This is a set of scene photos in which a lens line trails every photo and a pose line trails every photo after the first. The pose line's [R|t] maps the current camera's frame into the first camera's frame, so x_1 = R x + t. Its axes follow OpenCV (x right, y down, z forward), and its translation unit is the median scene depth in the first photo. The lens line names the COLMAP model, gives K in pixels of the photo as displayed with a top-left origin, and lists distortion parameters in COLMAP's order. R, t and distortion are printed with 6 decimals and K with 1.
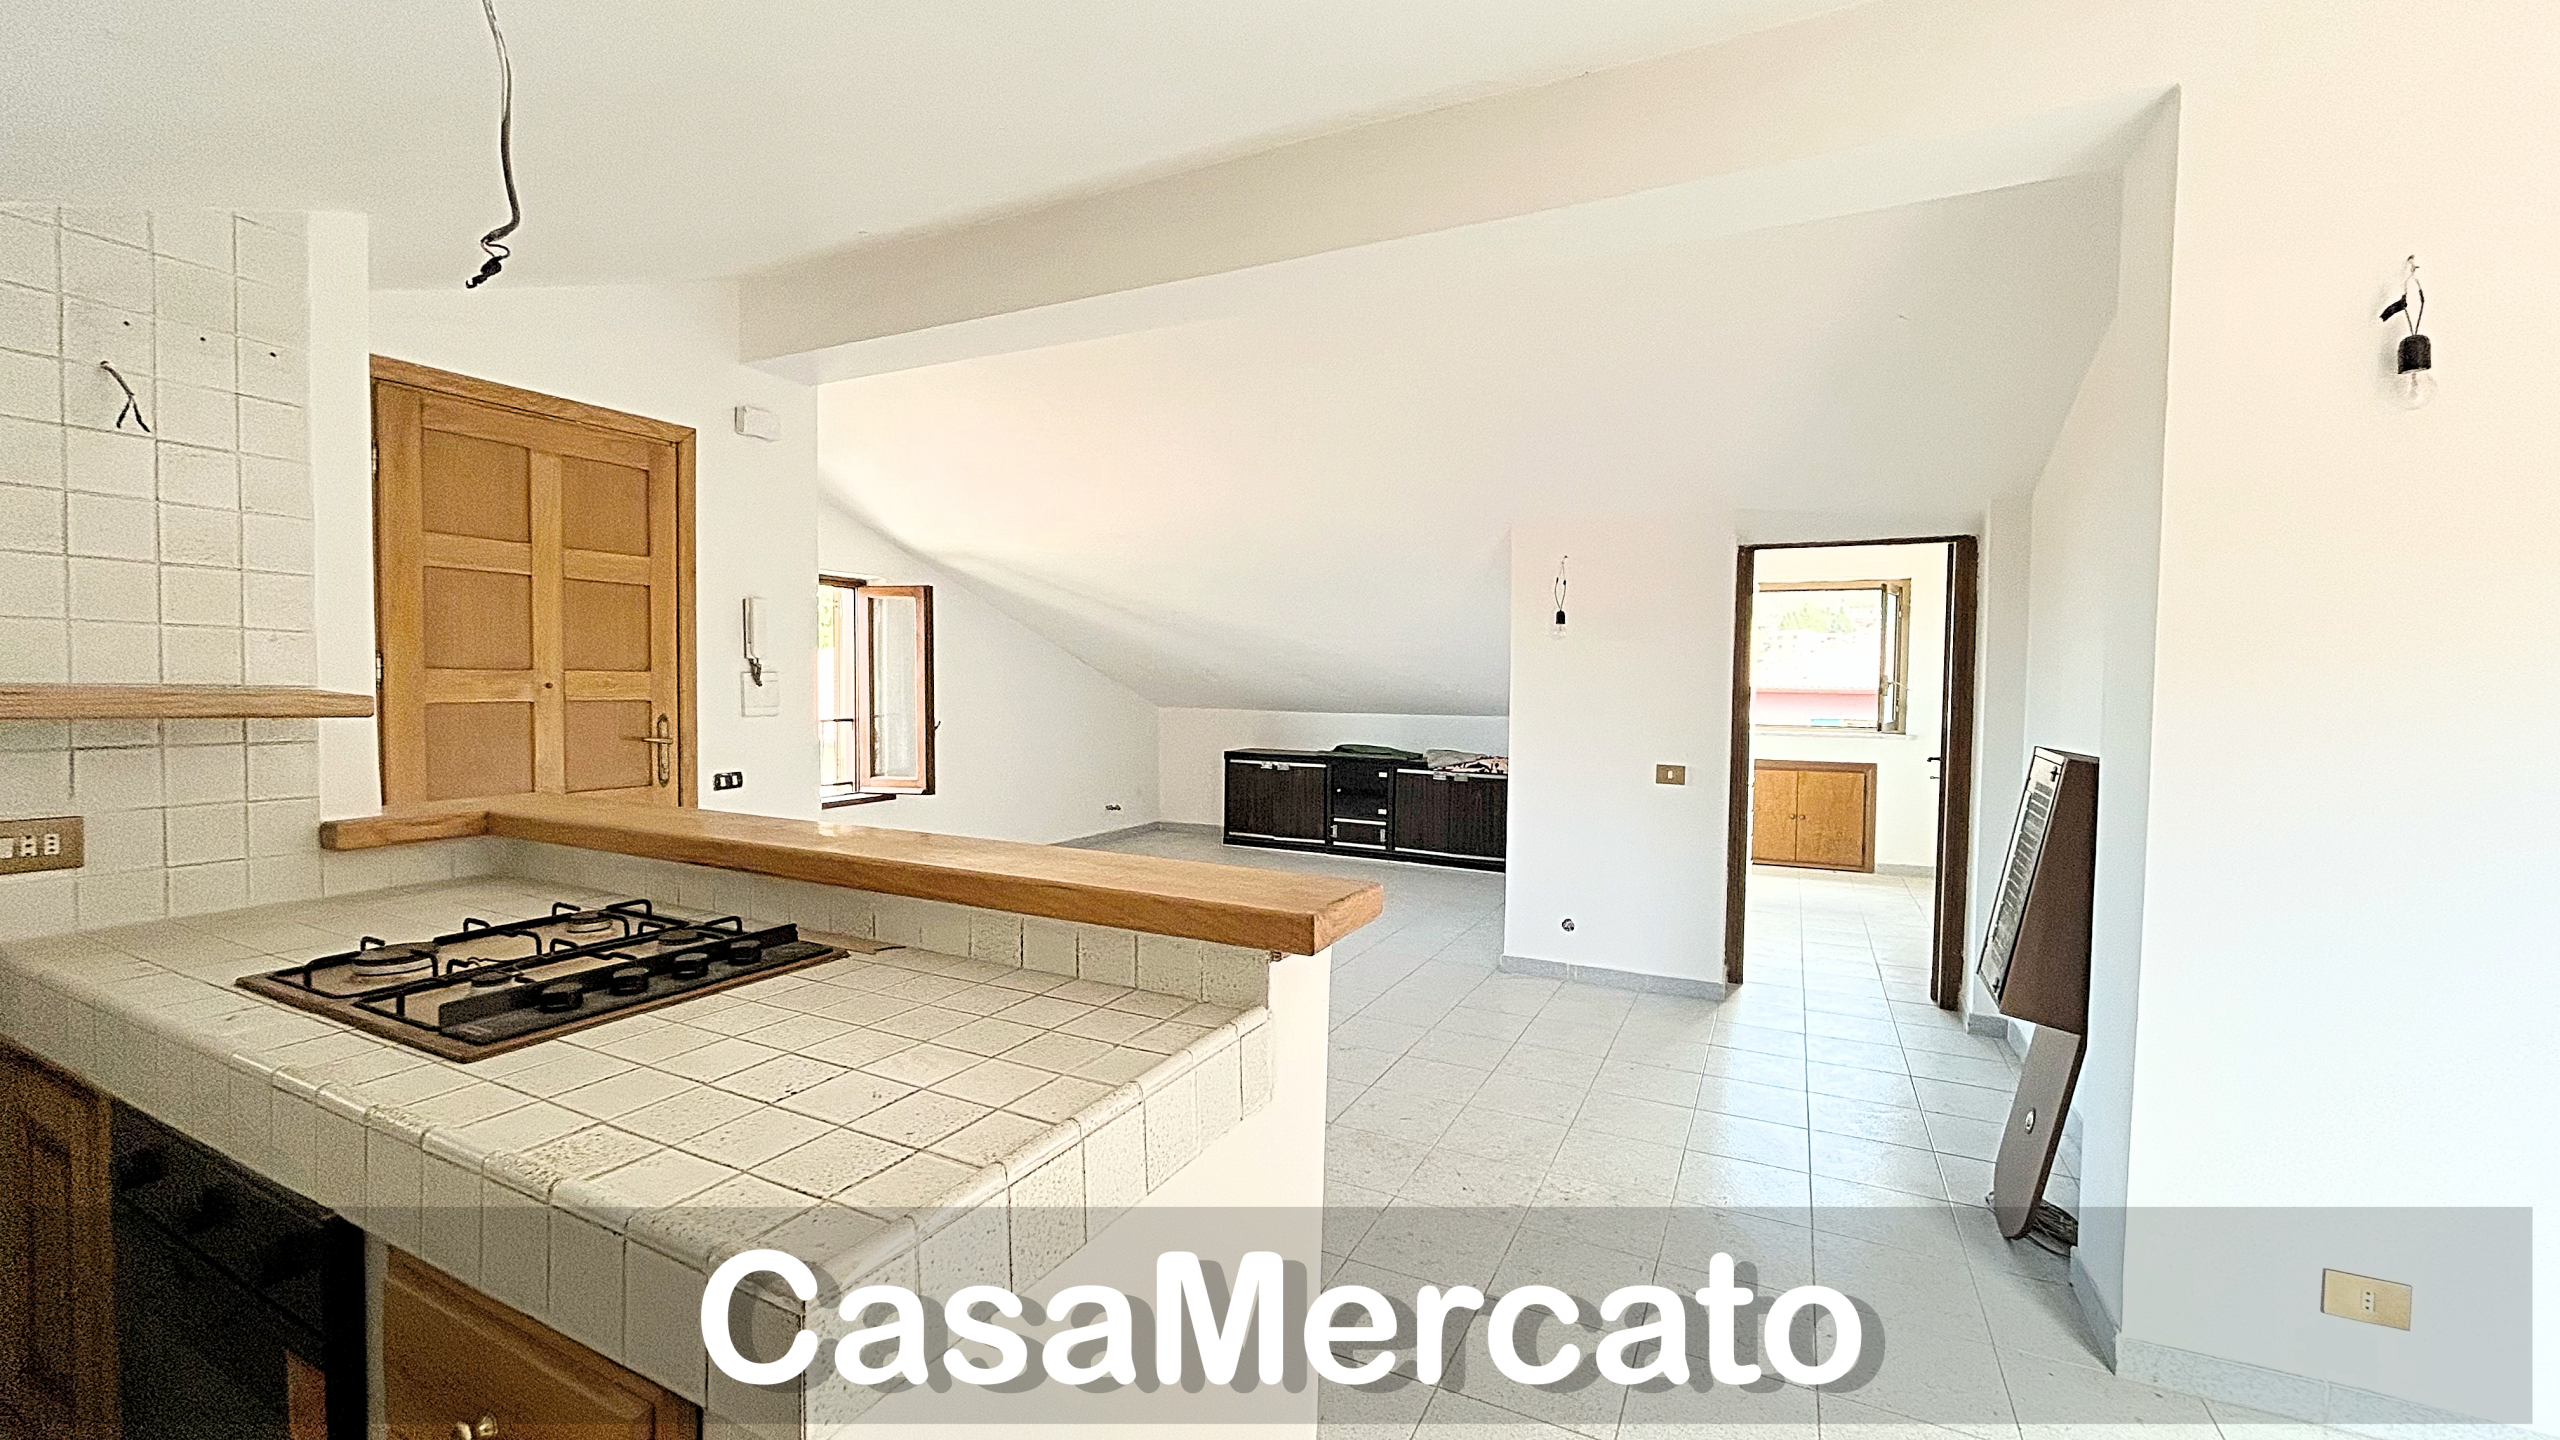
lens RADIAL K [[1025.7, 0, 1280.0], [0, 1025.7, 720.0], [0, 0, 1]] dist [0.000454, 0.000112]
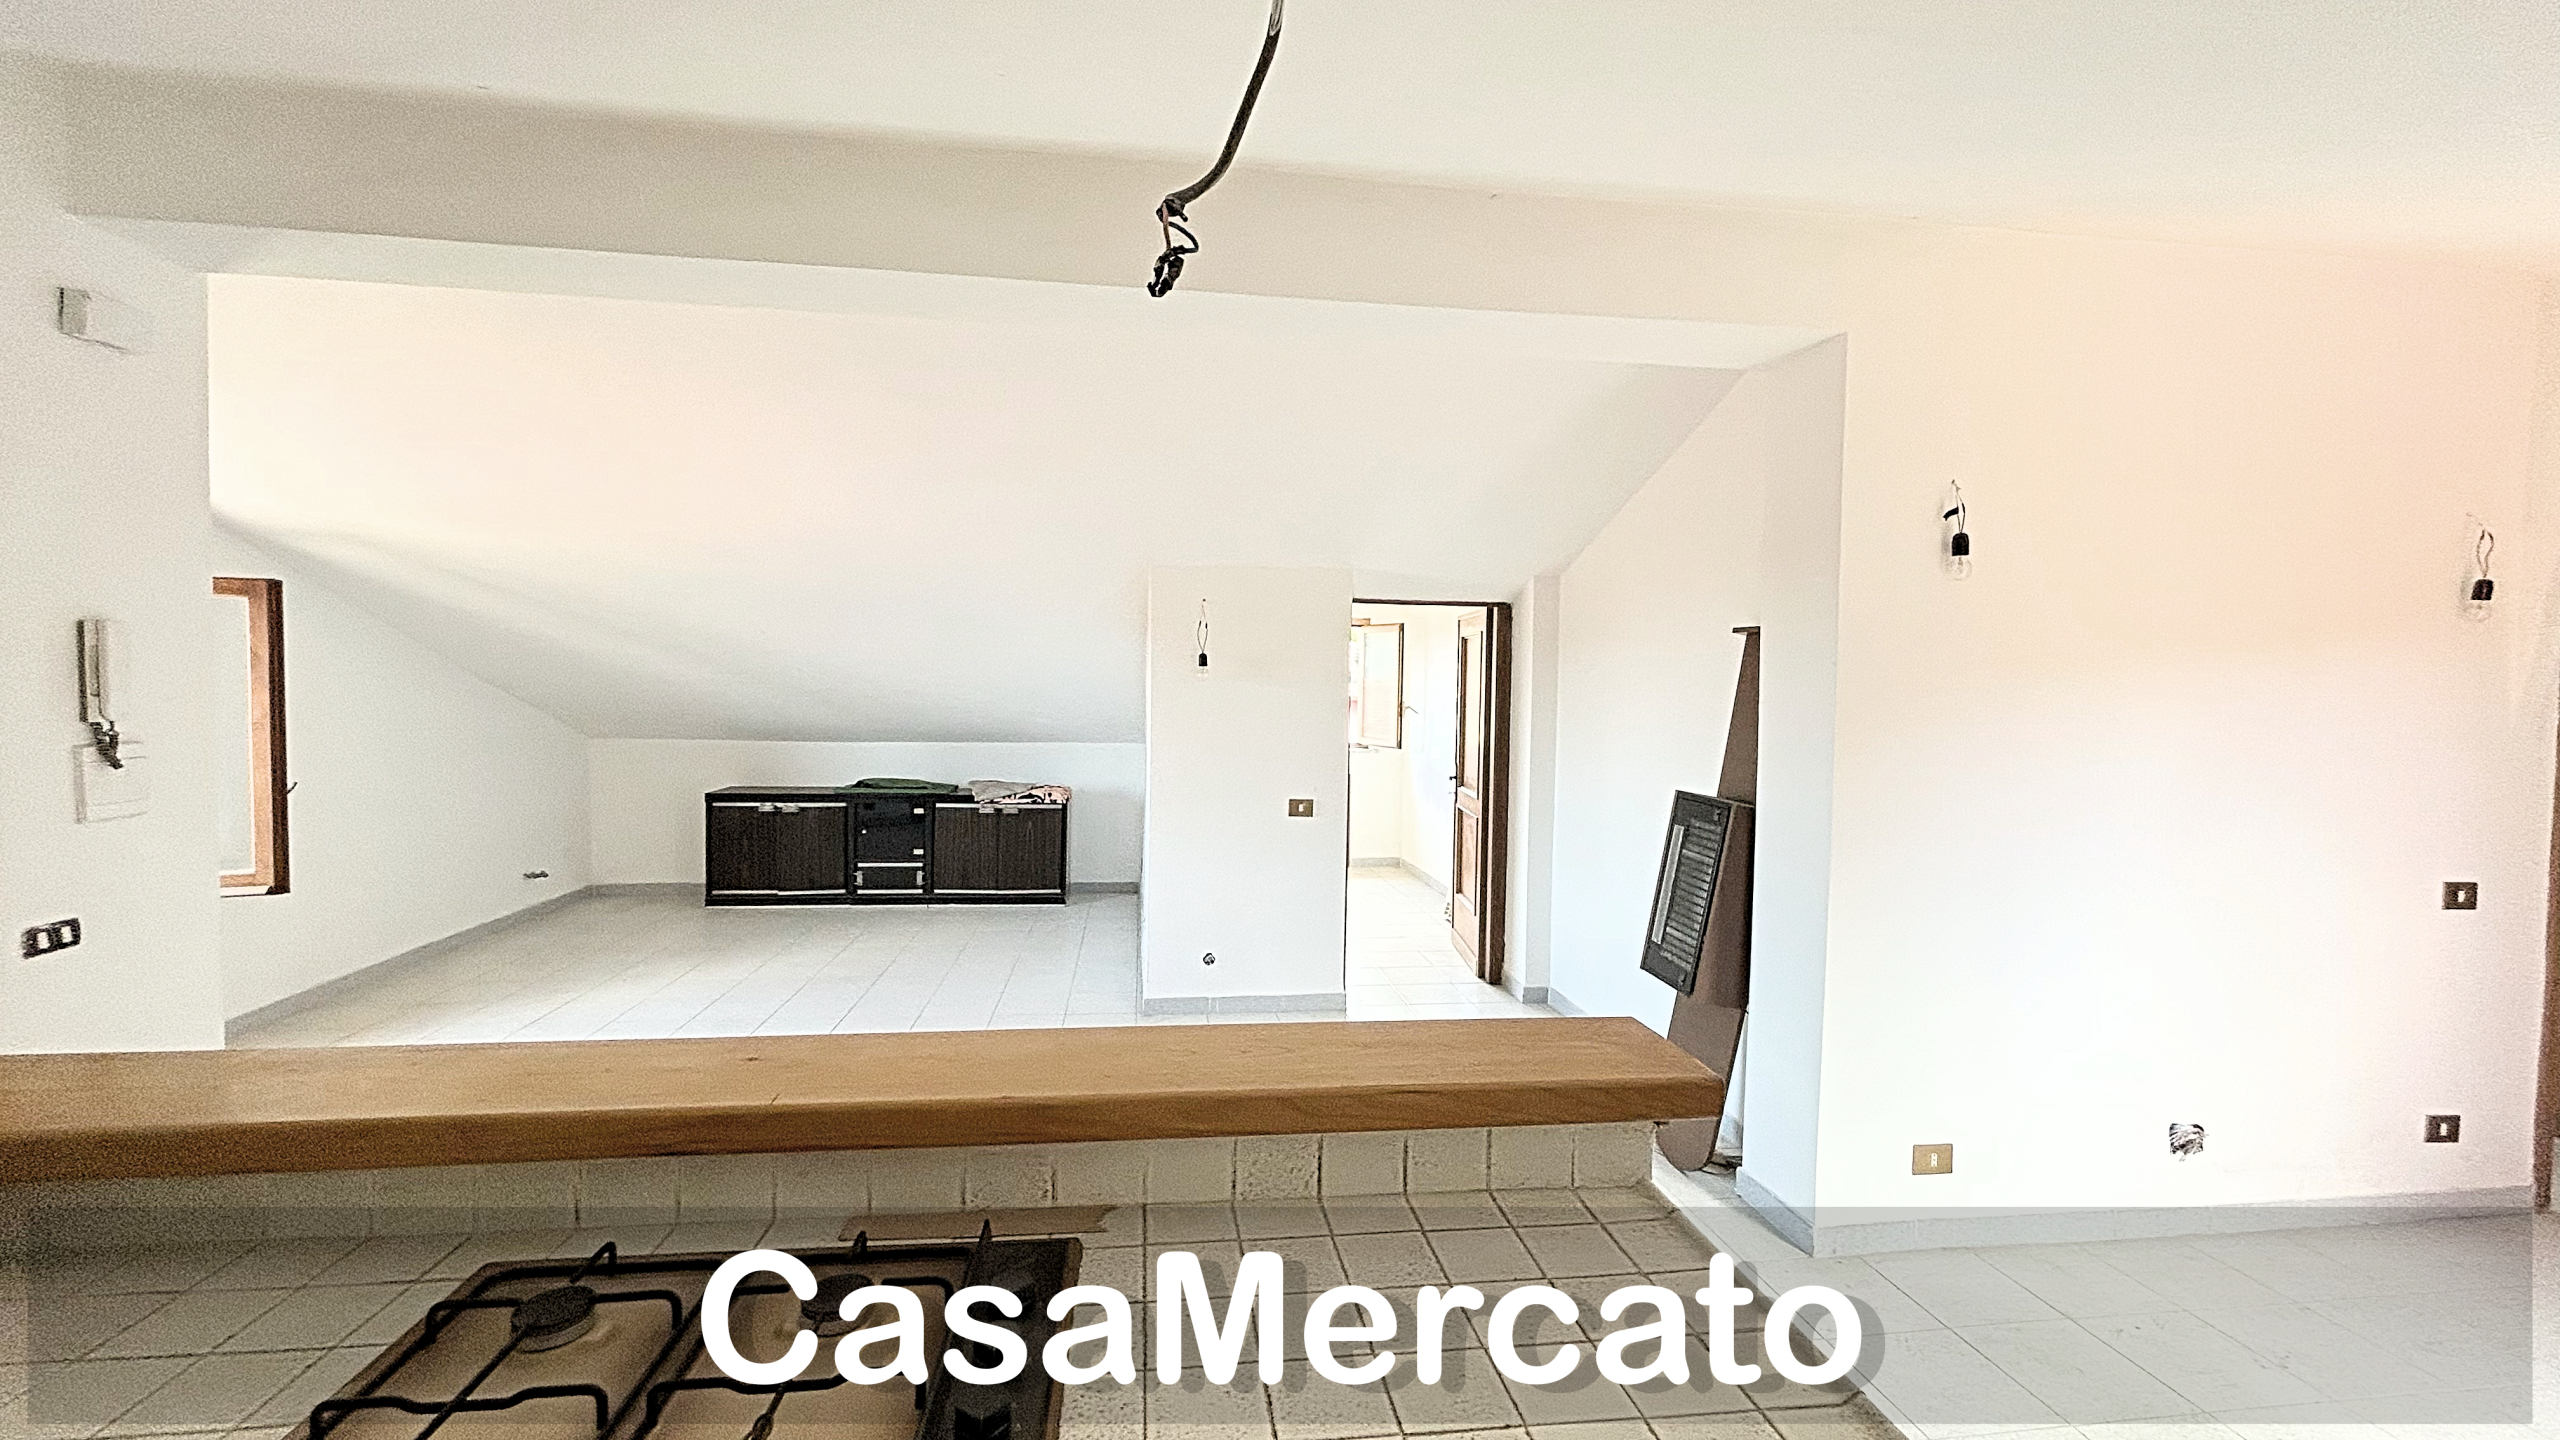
lens RADIAL K [[1024.6, 0, 1280.0], [0, 1024.6, 720.0], [0, 0, 1]] dist [-0.001060, -0.000222]
pose [[0.826793, -0.016023, 0.562278, -0.165530], [0.015773, 0.999862, 0.005300, -0.030992], [-0.562285, 0.004486, 0.826931, 0.080595]]
